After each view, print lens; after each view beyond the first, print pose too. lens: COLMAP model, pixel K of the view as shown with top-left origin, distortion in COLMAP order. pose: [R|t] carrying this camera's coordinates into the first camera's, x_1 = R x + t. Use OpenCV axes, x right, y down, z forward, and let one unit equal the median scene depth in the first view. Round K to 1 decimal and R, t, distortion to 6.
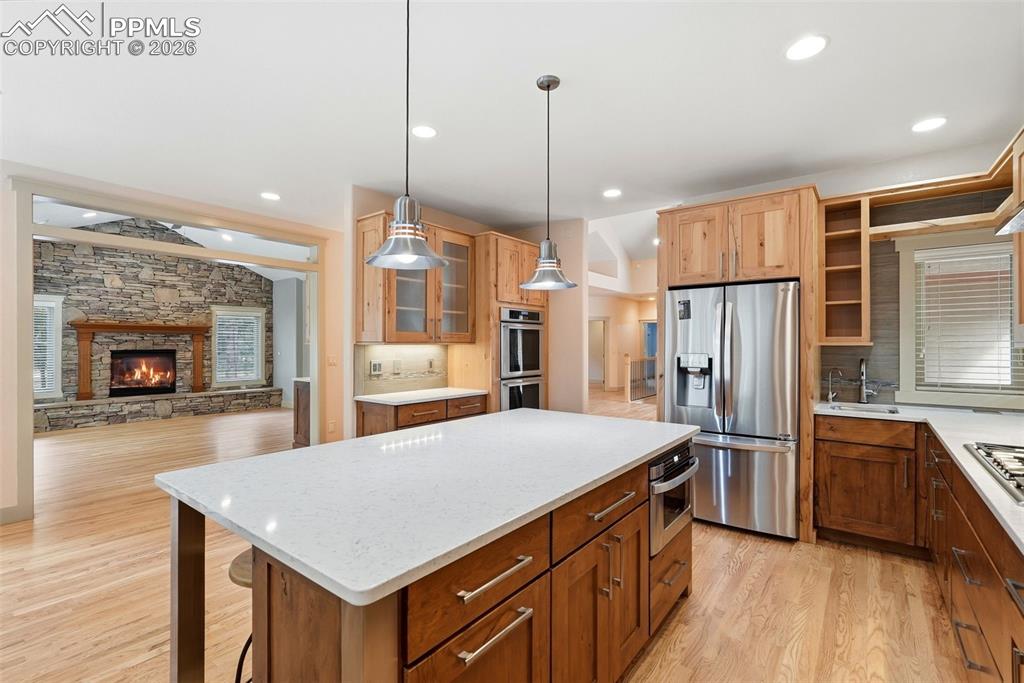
lens RADIAL K [[456.2, 0, 512.0], [0, 456.2, 341.5], [0, 0, 1]] dist [-0.029387, 0.011941]
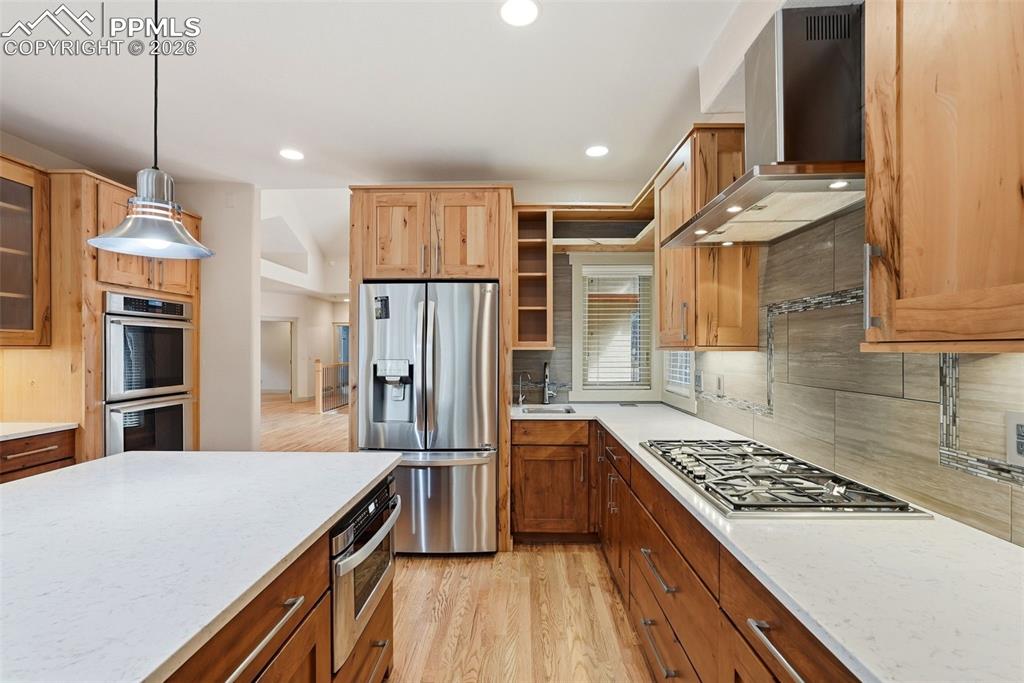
lens RADIAL K [[463.8, 0, 512.0], [0, 463.8, 350.2], [0, 0, 1]] dist [-0.002490, -0.000096]
pose [[0.802794, -0.001821, 0.596254, 0.064192], [-0.003243, 0.999967, 0.007420, 0.001817], [-0.596248, -0.007890, 0.802762, 0.175685]]
